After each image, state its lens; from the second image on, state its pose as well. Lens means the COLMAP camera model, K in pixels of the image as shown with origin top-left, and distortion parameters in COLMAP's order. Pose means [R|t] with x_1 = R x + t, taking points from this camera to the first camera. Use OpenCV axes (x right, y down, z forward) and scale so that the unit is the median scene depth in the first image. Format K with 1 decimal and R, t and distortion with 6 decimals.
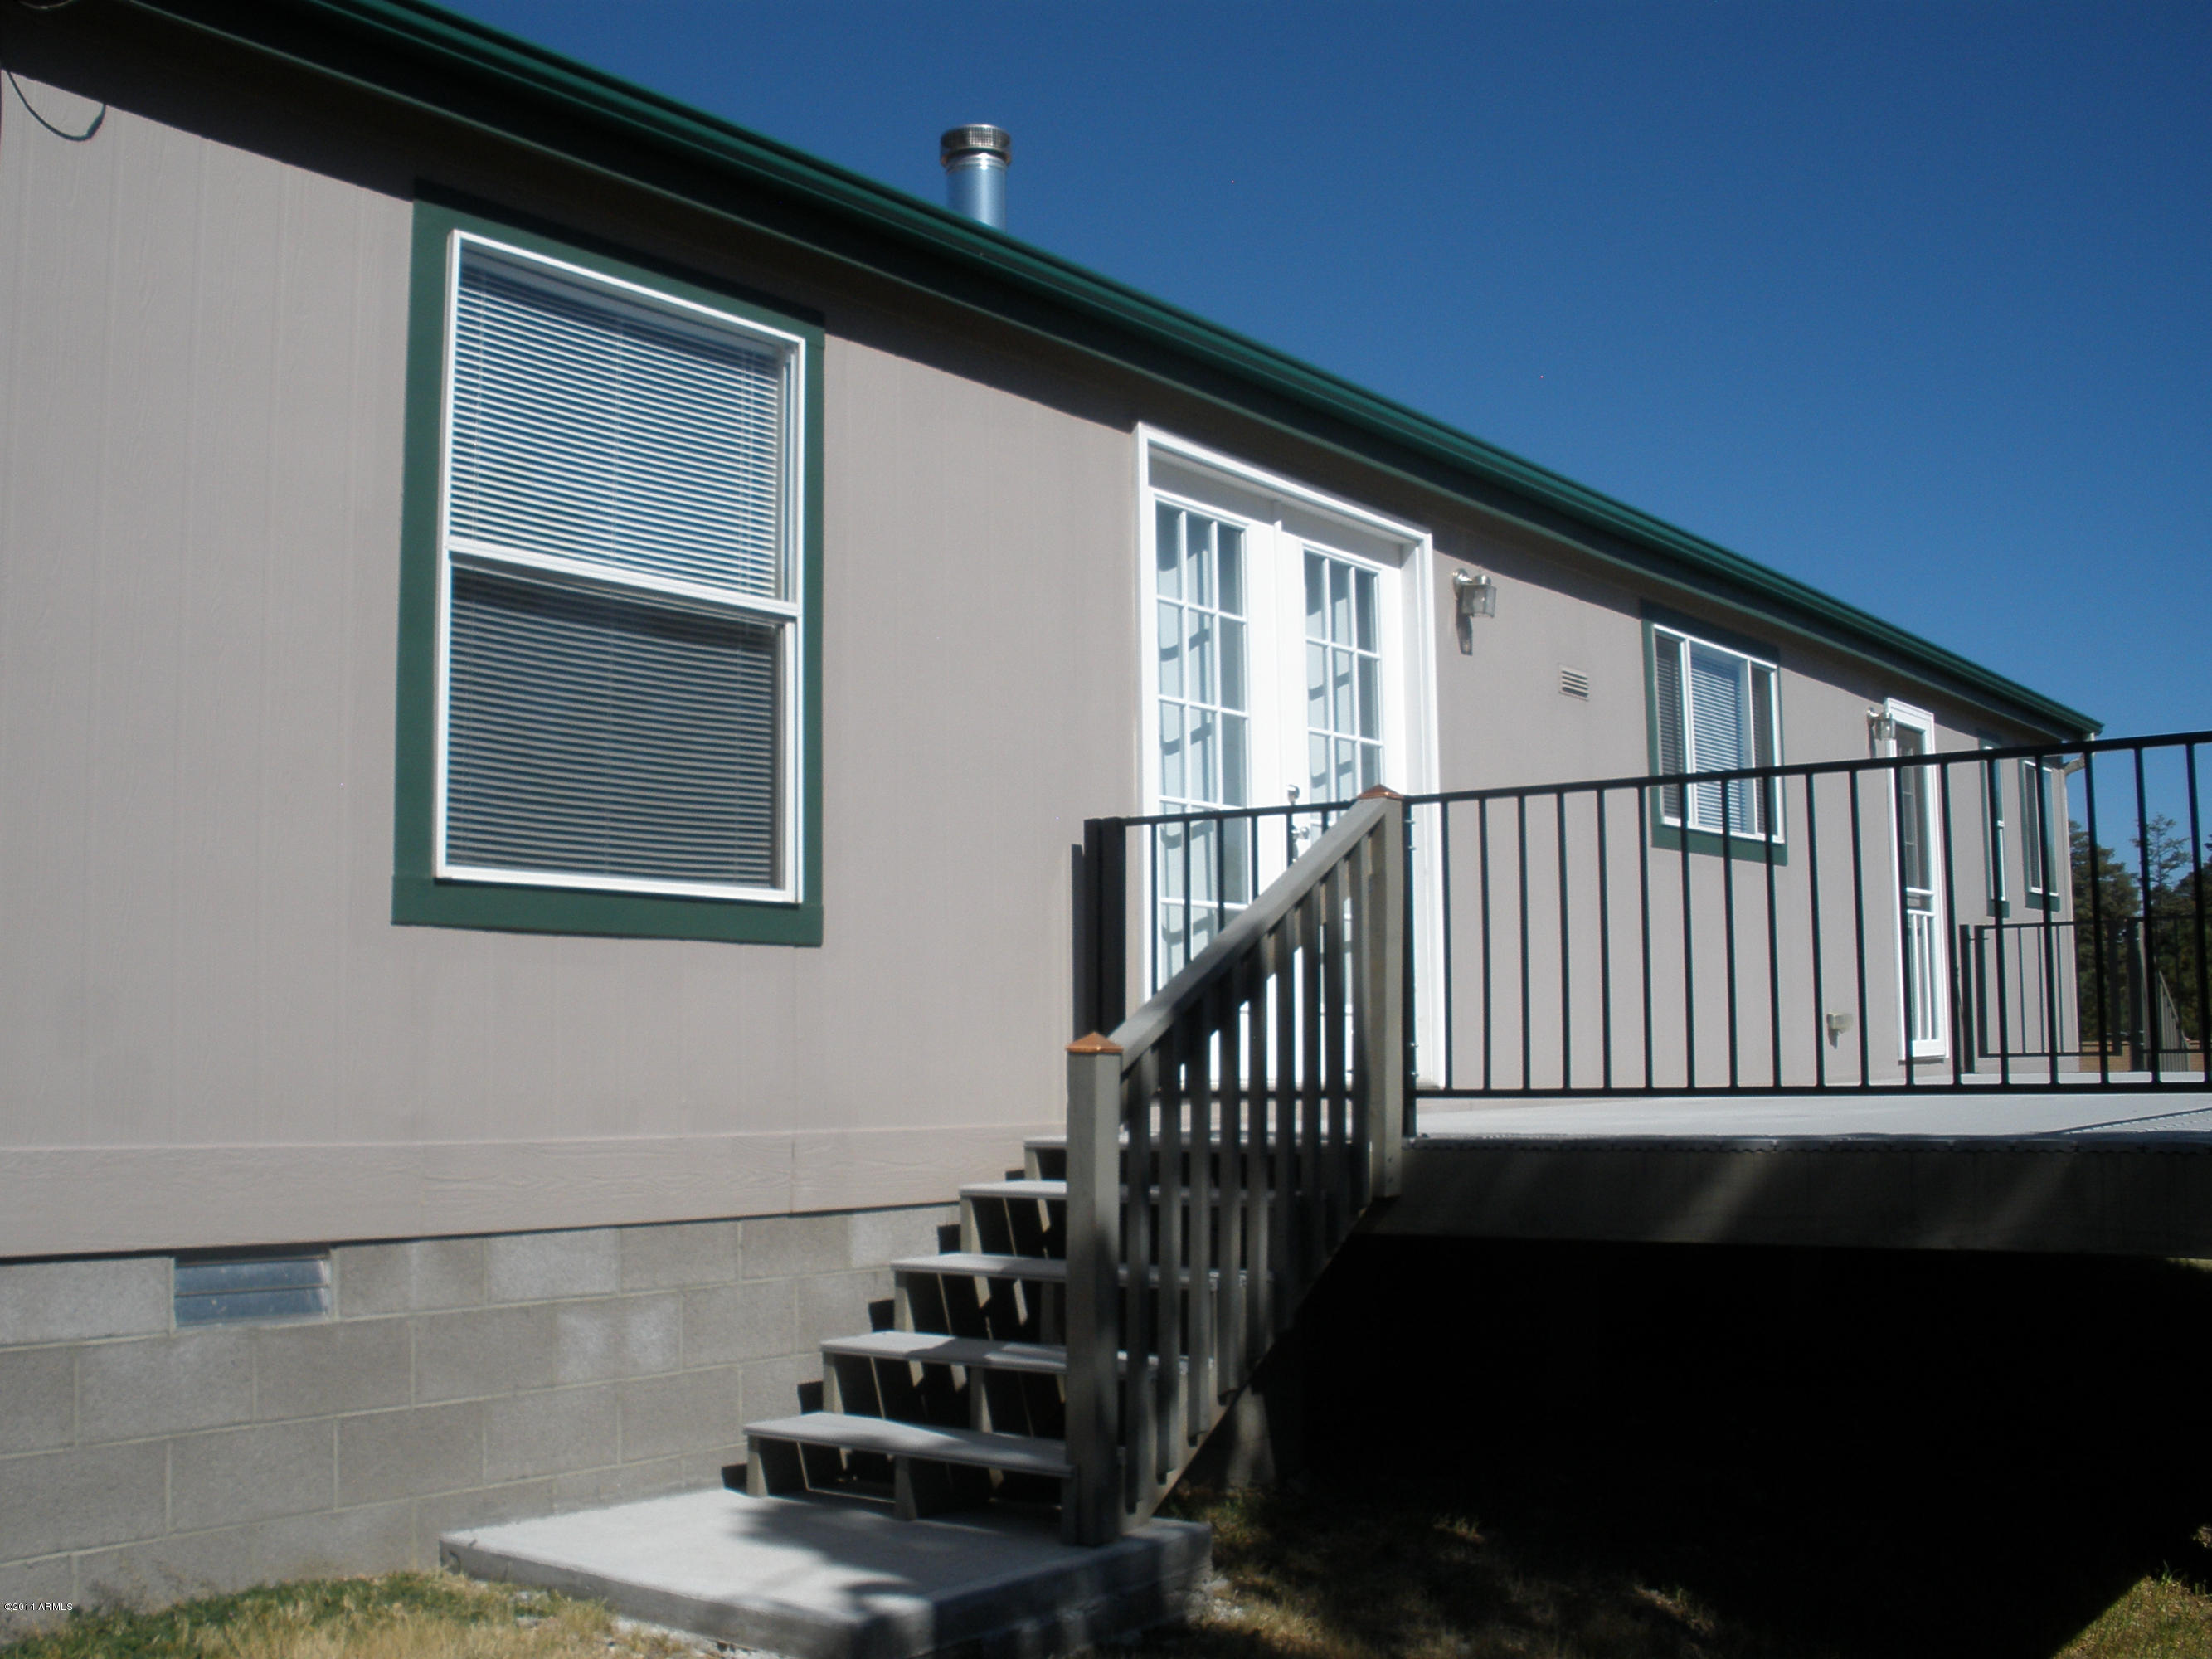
lens RADIAL K [[2391.2, 0, 1056.3], [0, 2391.2, 826.6], [0, 0, 1]] dist [-0.301376, 0.355594]
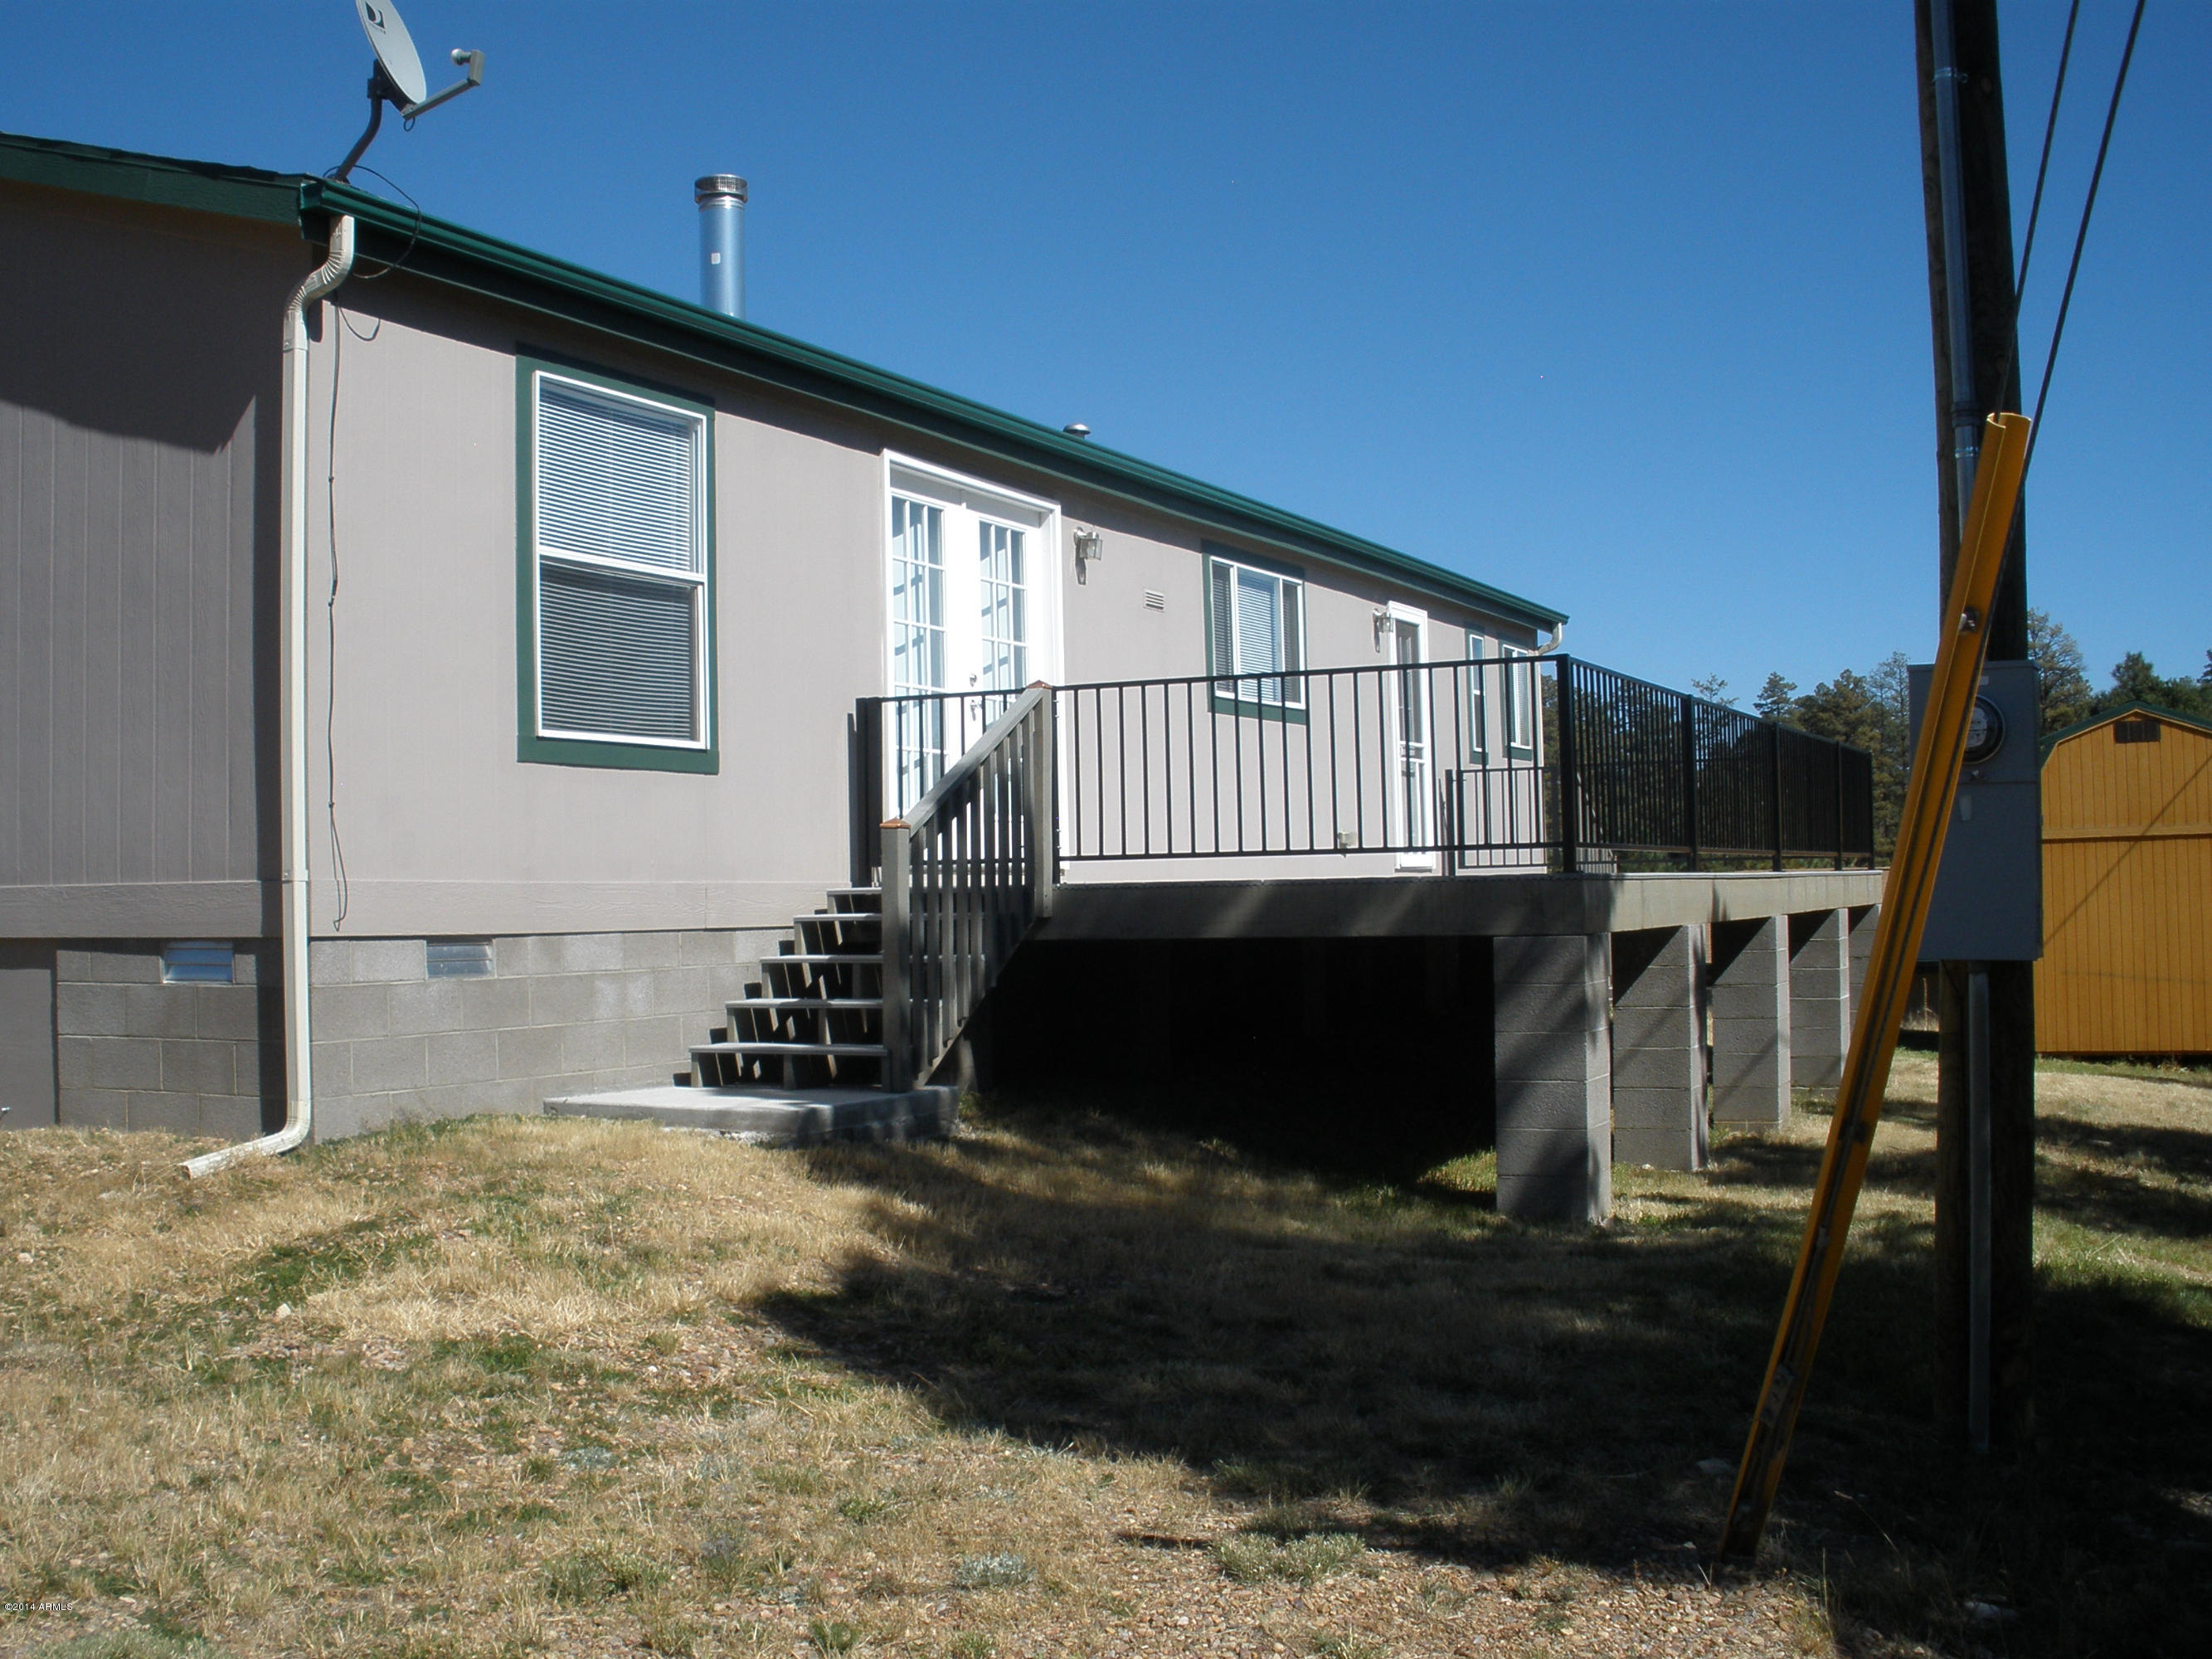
lens RADIAL K [[2391.2, 0, 1056.3], [0, 2391.2, 826.6], [0, 0, 1]] dist [-0.301376, 0.355594]
pose [[0.985051, -0.006996, 0.172120, -0.151680], [-0.003619, 0.998114, 0.061278, -0.017874], [-0.172224, -0.060985, 0.983168, -0.717029]]
